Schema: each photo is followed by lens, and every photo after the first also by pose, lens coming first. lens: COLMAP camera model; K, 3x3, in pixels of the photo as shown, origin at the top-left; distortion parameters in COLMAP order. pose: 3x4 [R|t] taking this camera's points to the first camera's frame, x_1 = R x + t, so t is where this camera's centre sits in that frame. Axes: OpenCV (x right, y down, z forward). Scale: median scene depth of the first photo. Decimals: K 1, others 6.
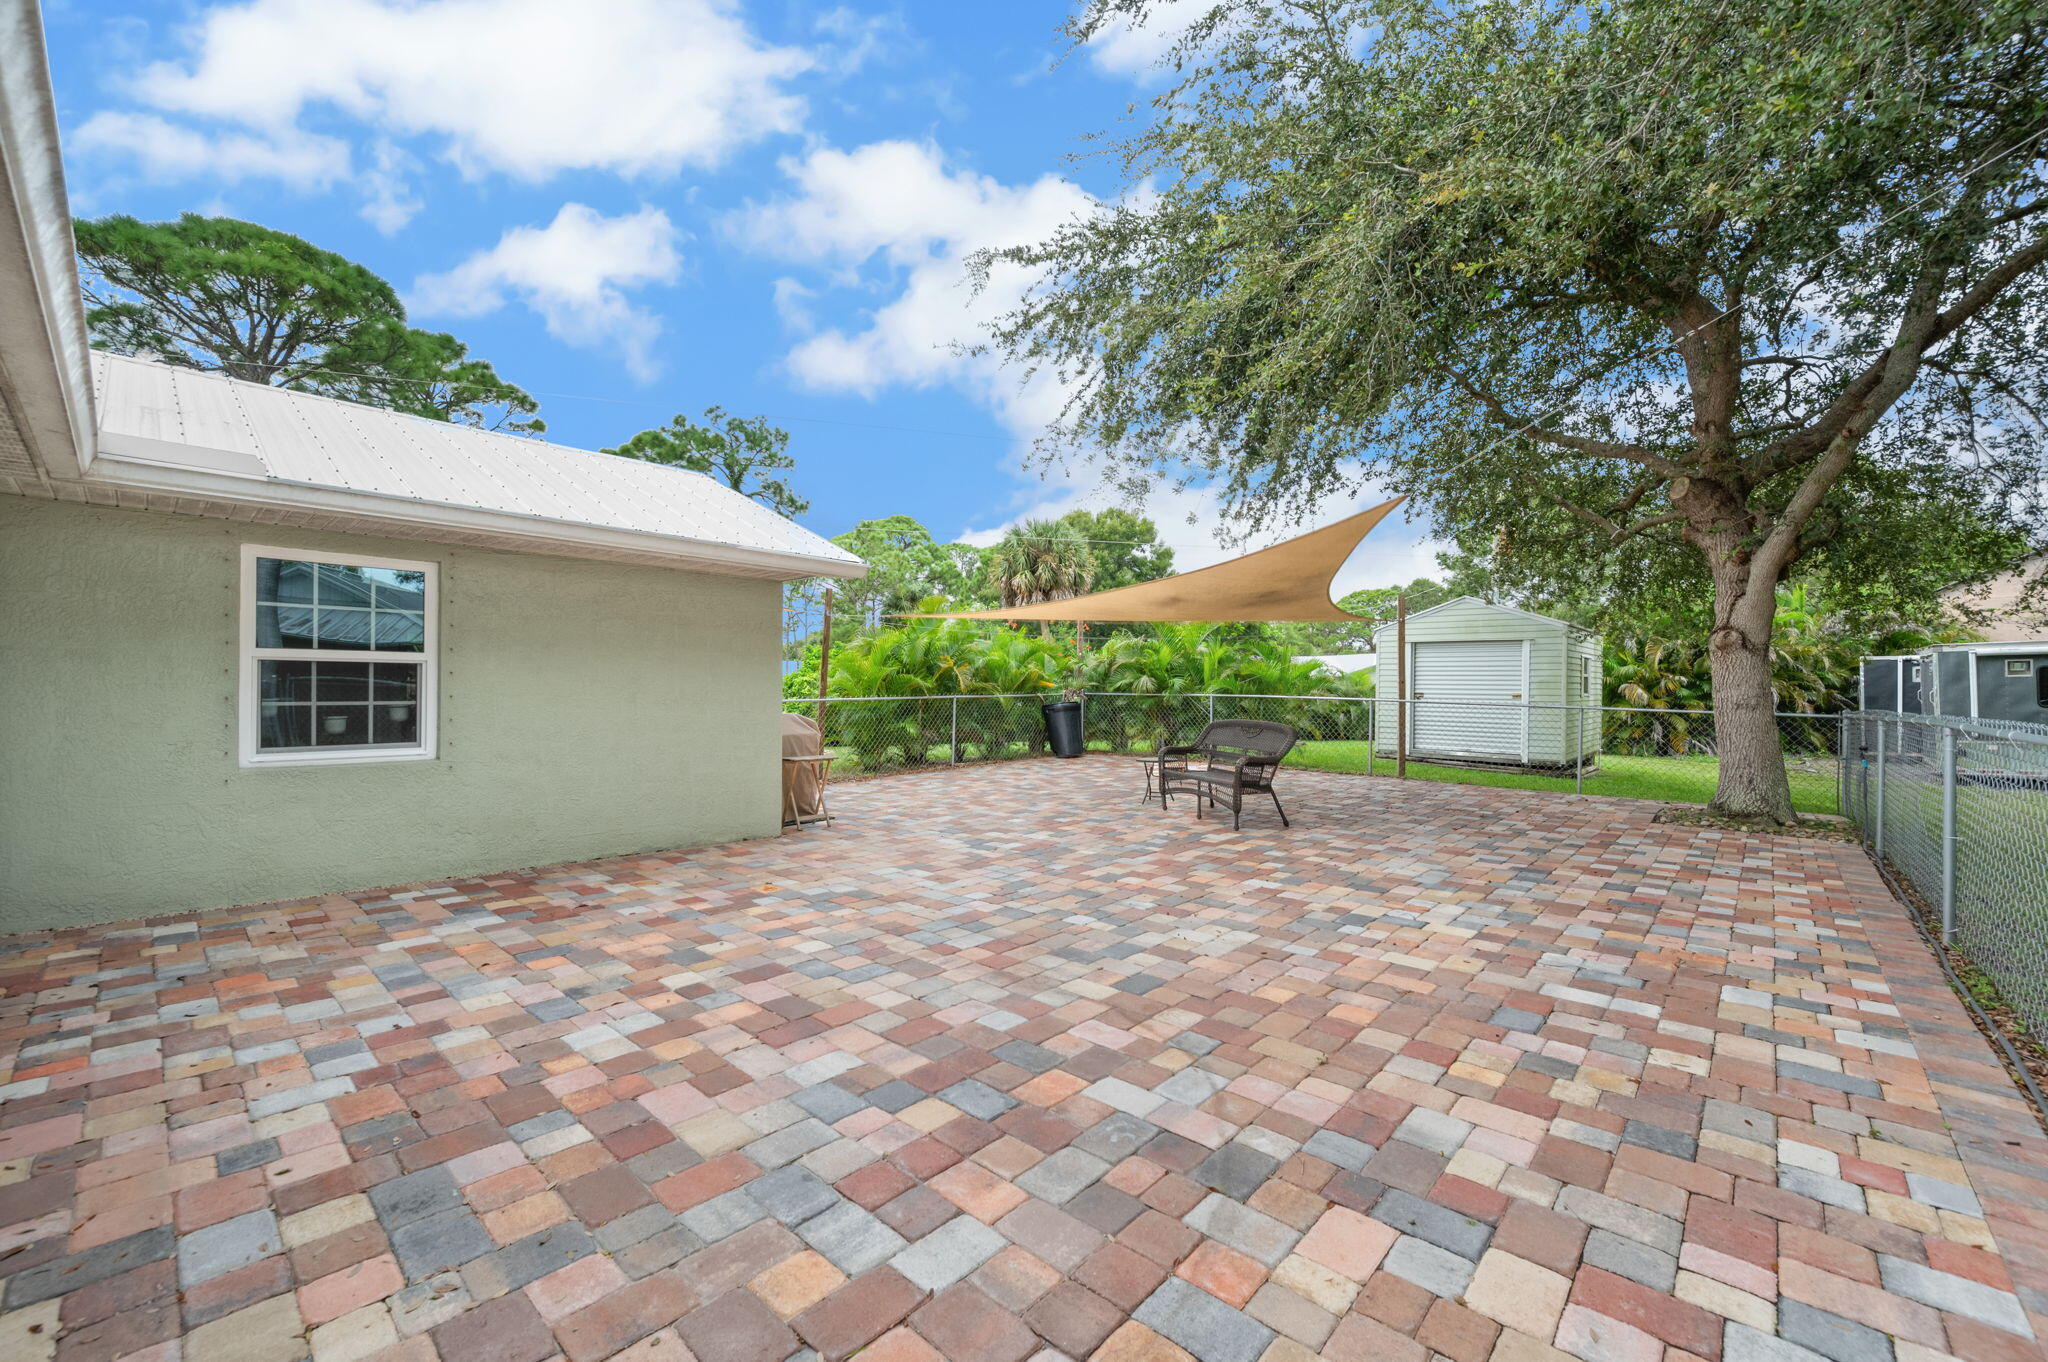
lens RADIAL K [[852.4, 0, 1024.0], [0, 852.4, 681.0], [0, 0, 1]] dist [0.000389, -0.000064]
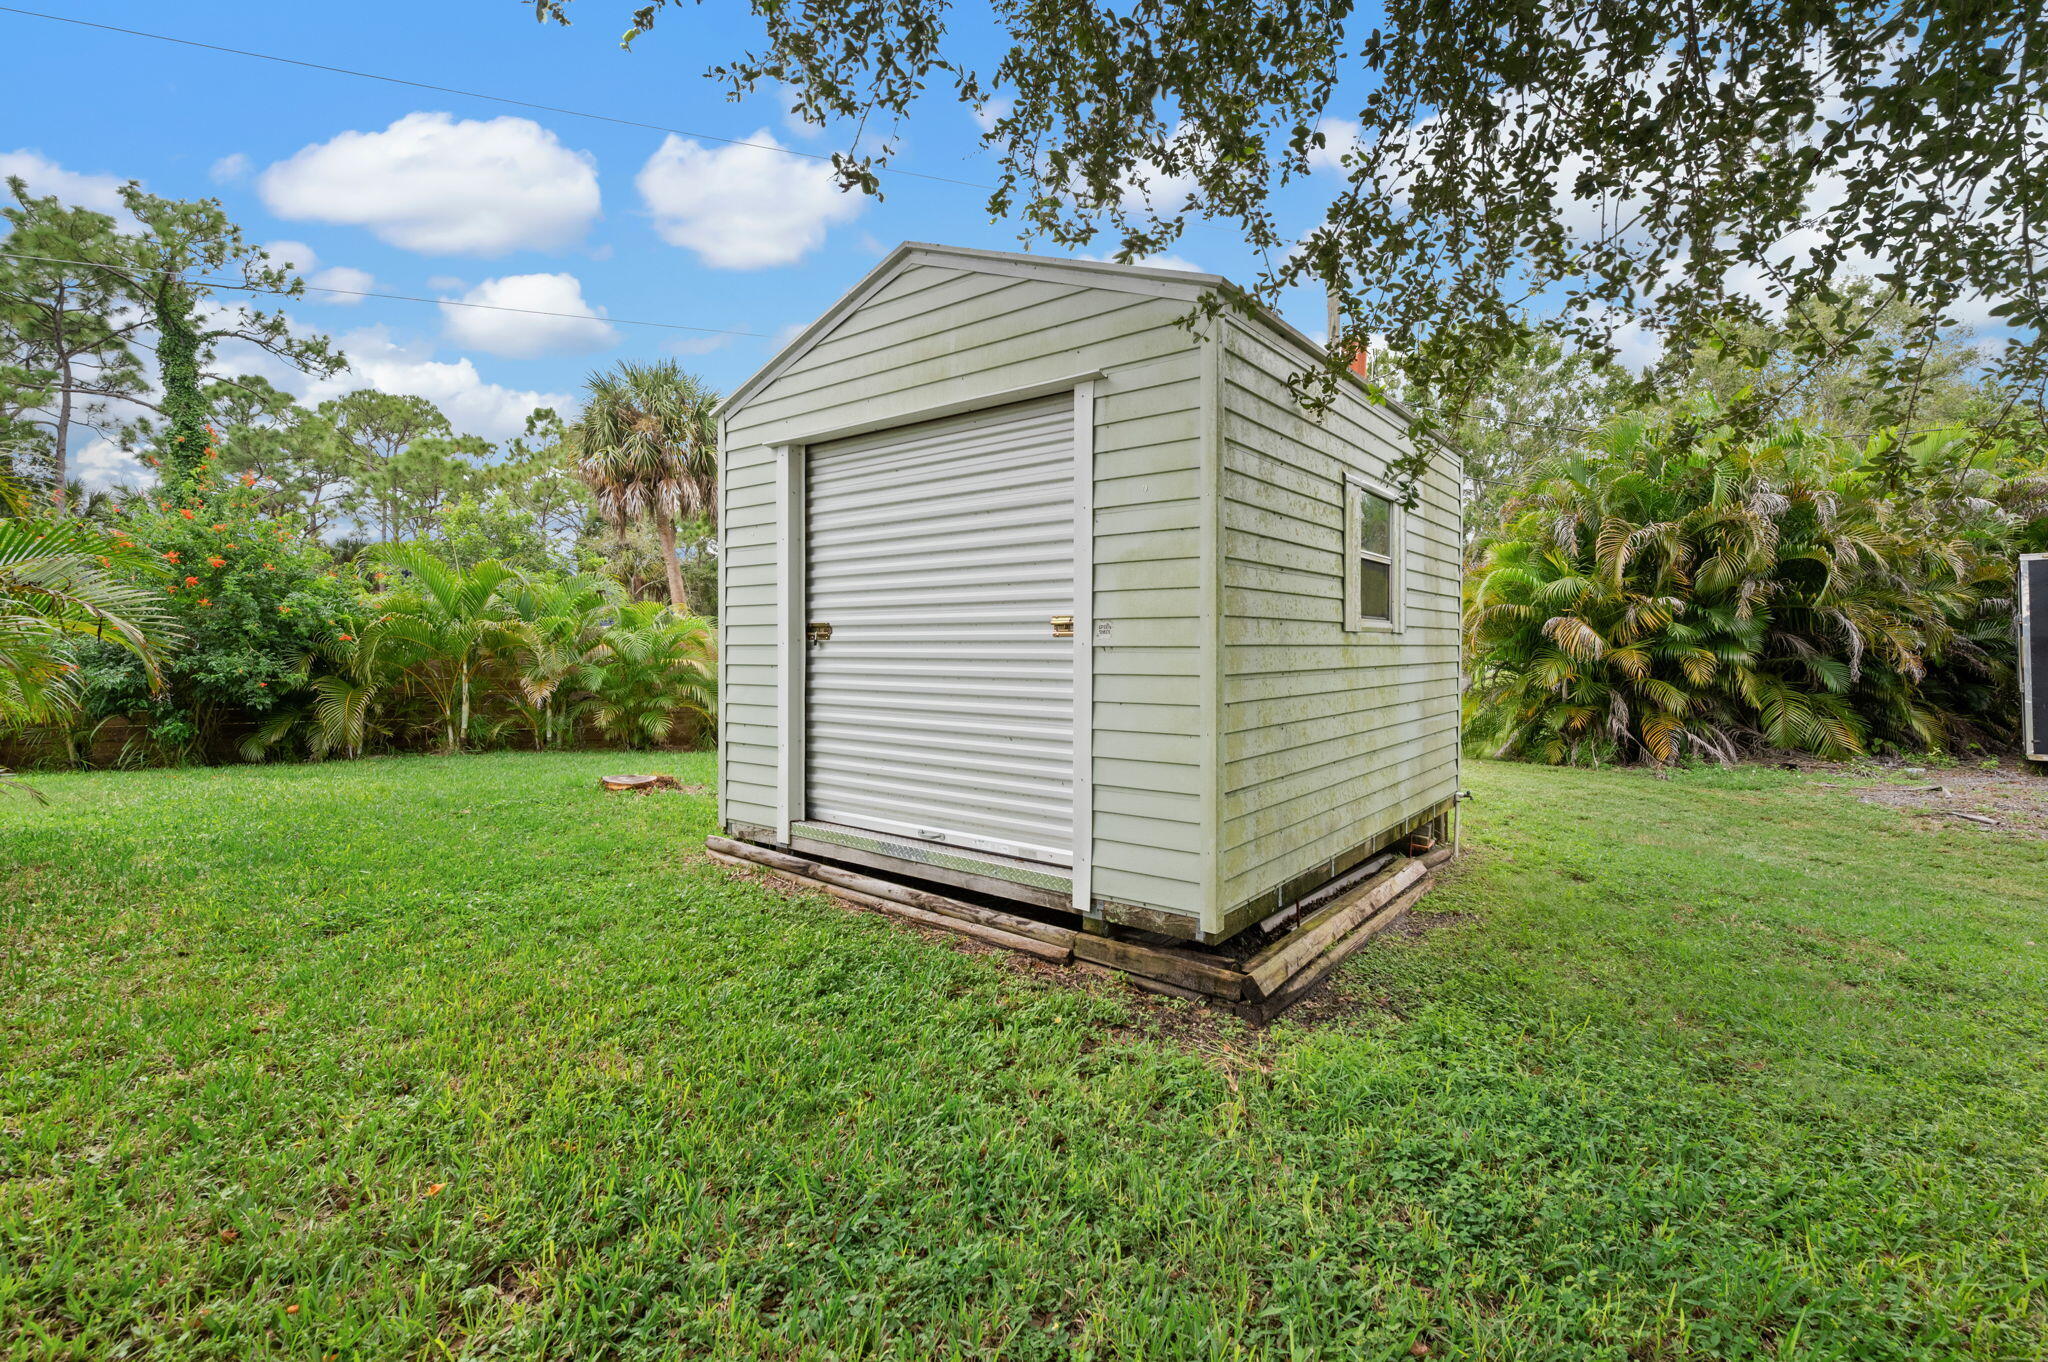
lens RADIAL K [[913.7, 0, 1024.0], [0, 913.7, 681.0], [0, 0, 1]] dist [-0.000533, -0.000095]
pose [[0.998006, -0.011869, 0.061993, 0.377698], [0.009260, 0.999066, 0.042204, 0.014695], [-0.062436, -0.041546, 0.997184, 0.509745]]
